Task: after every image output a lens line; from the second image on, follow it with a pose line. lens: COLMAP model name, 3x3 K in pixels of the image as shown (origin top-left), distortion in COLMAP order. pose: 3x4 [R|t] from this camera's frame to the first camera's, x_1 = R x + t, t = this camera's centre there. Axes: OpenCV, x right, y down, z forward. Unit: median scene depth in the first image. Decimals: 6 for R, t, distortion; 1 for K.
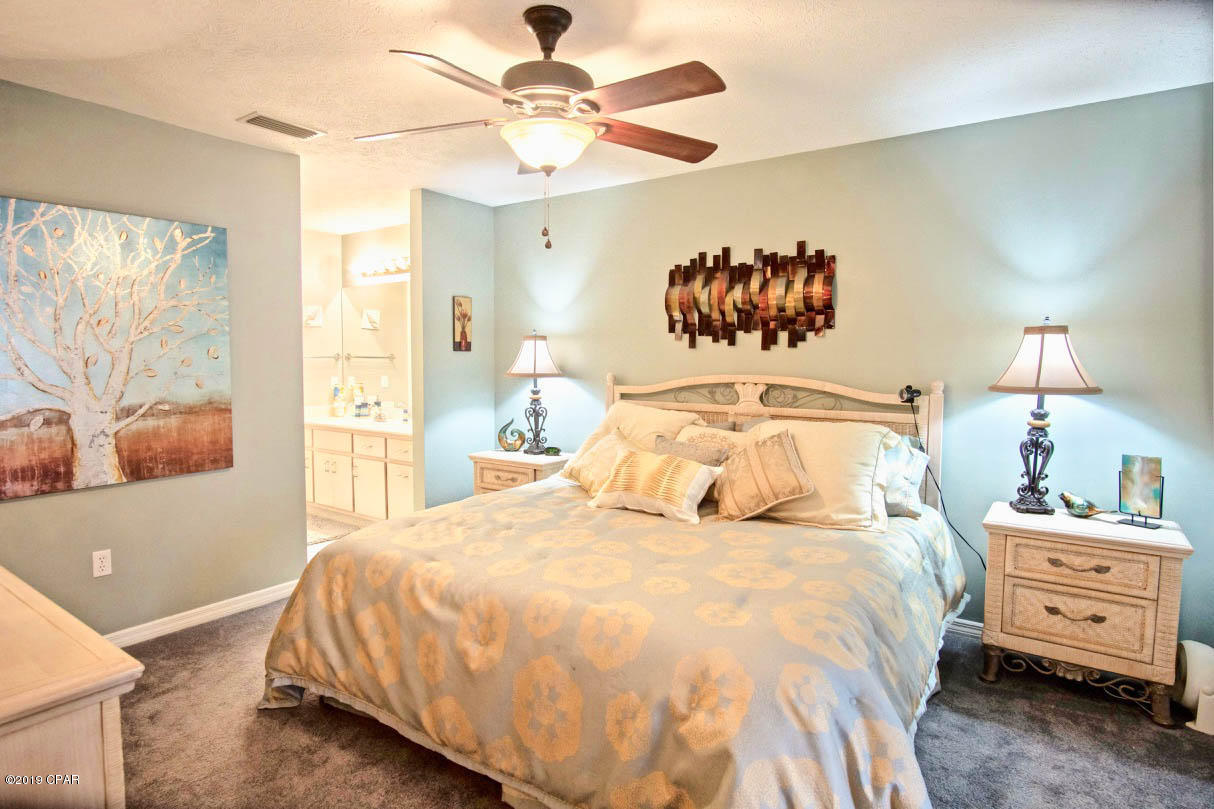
lens RADIAL K [[630.8, 0, 607.0], [0, 630.8, 404.5], [0, 0, 1]] dist [-0.028388, 0.000548]
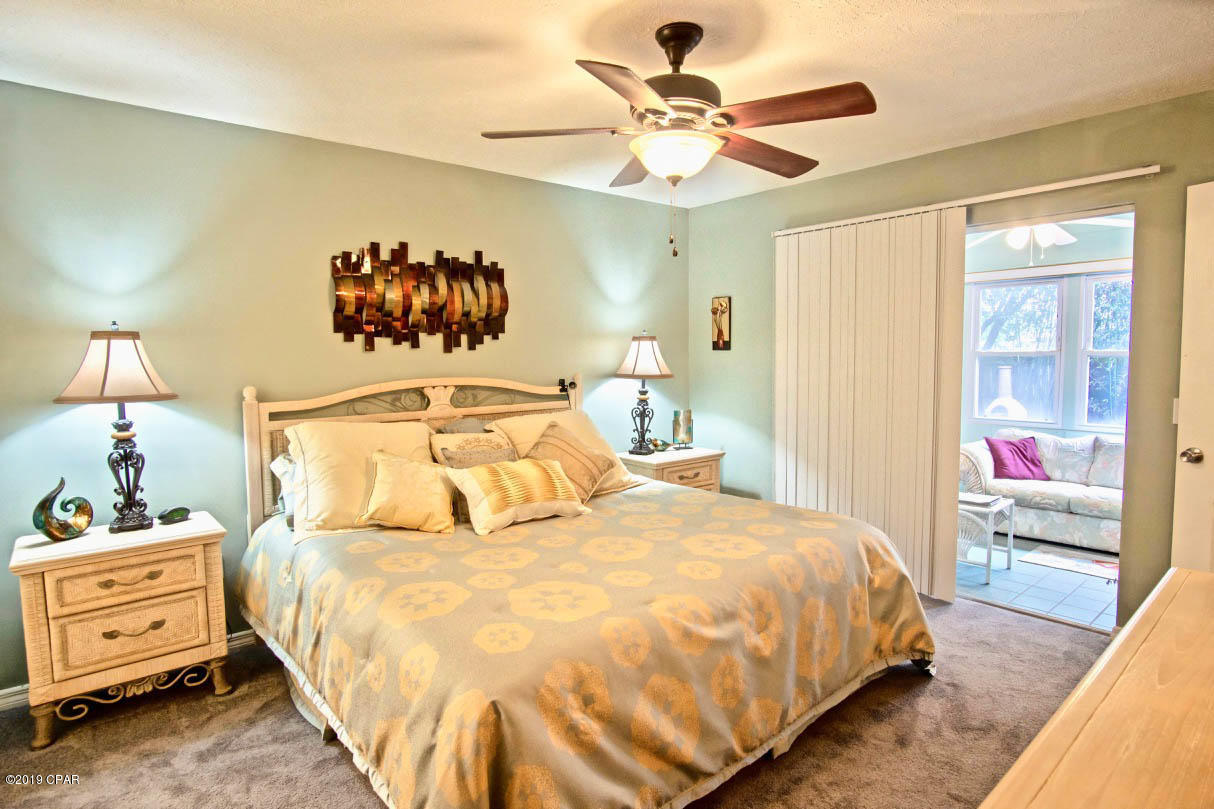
lens RADIAL K [[654.1, 0, 606.2], [0, 654.1, 399.6], [0, 0, 1]] dist [-0.028989, 0.006409]
pose [[0.272703, -0.071487, 0.959439, -0.683488], [0.091442, 0.994647, 0.048119, -0.038812], [-0.957743, 0.074611, 0.277780, 0.473715]]
